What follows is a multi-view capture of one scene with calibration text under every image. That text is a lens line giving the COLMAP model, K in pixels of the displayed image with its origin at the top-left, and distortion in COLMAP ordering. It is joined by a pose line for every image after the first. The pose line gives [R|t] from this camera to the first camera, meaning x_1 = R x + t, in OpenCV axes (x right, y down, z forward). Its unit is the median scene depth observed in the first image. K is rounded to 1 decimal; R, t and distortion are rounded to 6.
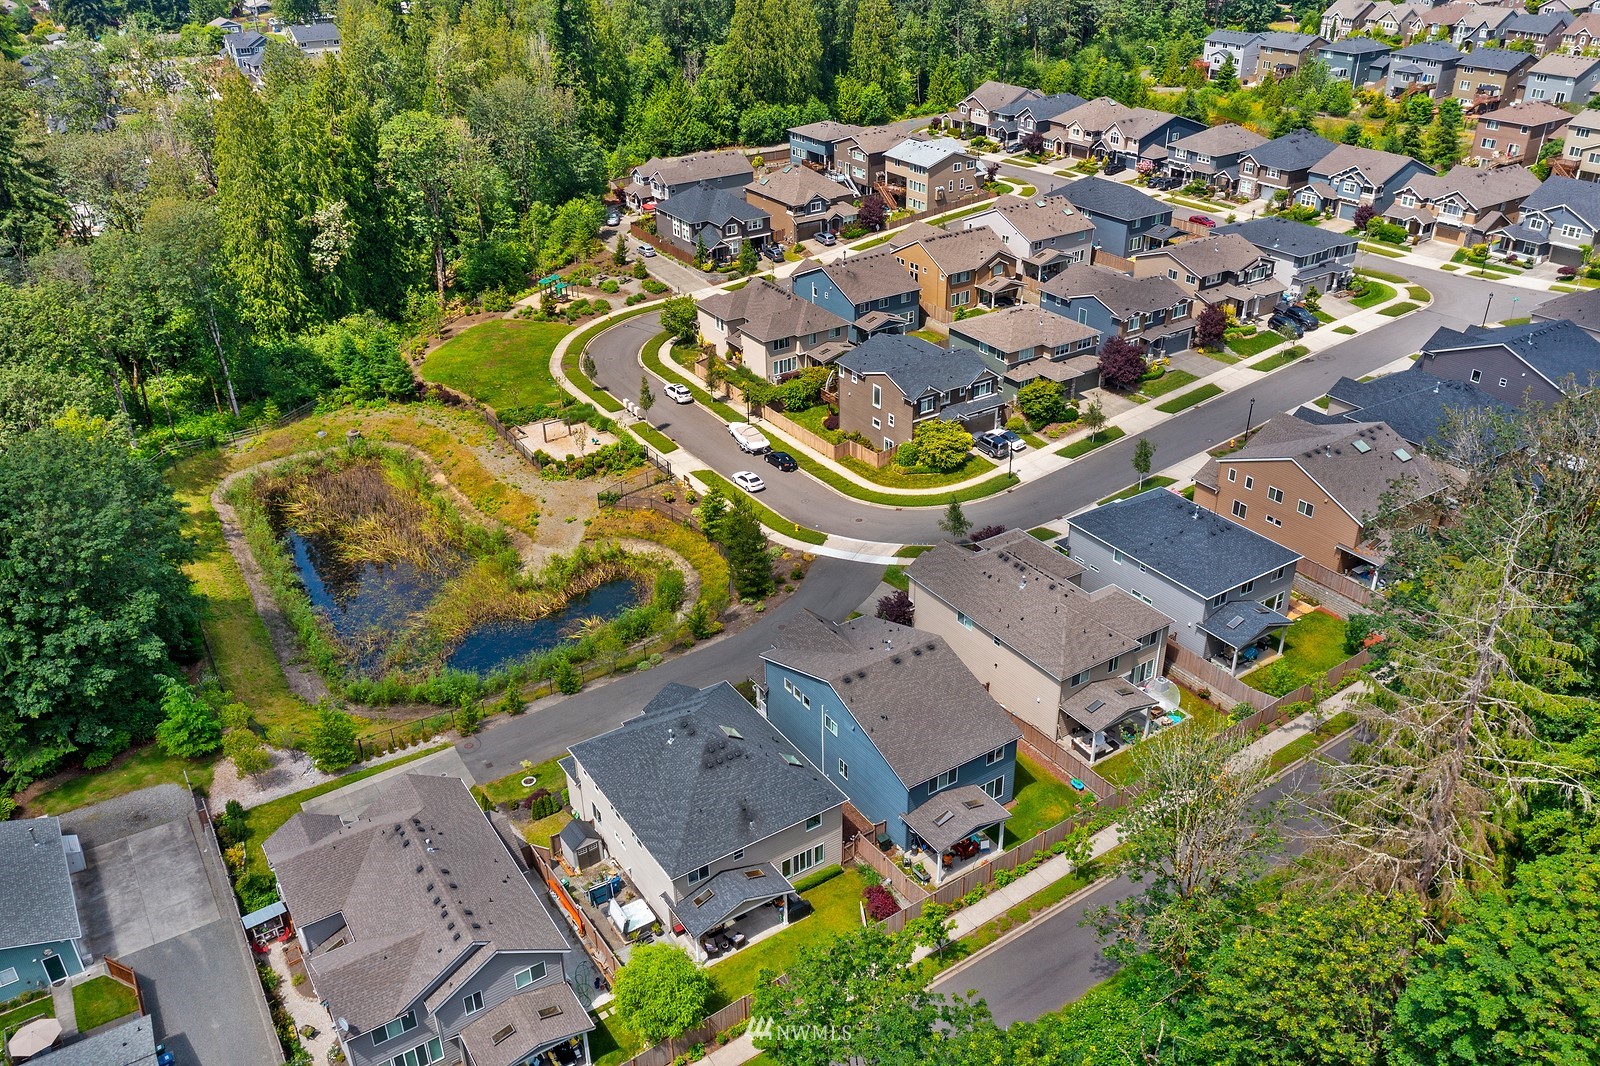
lens RADIAL K [[1269.6, 0, 799.3], [0, 1269.6, 522.5], [0, 0, 1]] dist [-0.006161, -0.008465]
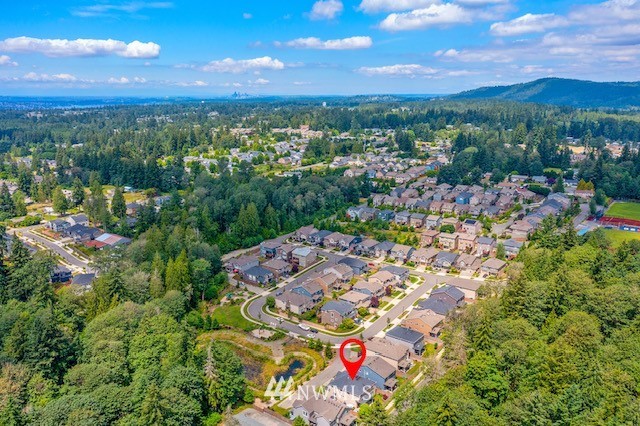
lens RADIAL K [[507.9, 0, 319.7], [0, 507.9, 208.8], [0, 0, 1]] dist [-0.006161, -0.008465]
pose [[0.942514, -0.060719, 0.328603, -0.500815], [0.147594, 0.957879, -0.246341, -0.014236], [-0.299804, 0.280680, 0.911776, -0.729273]]
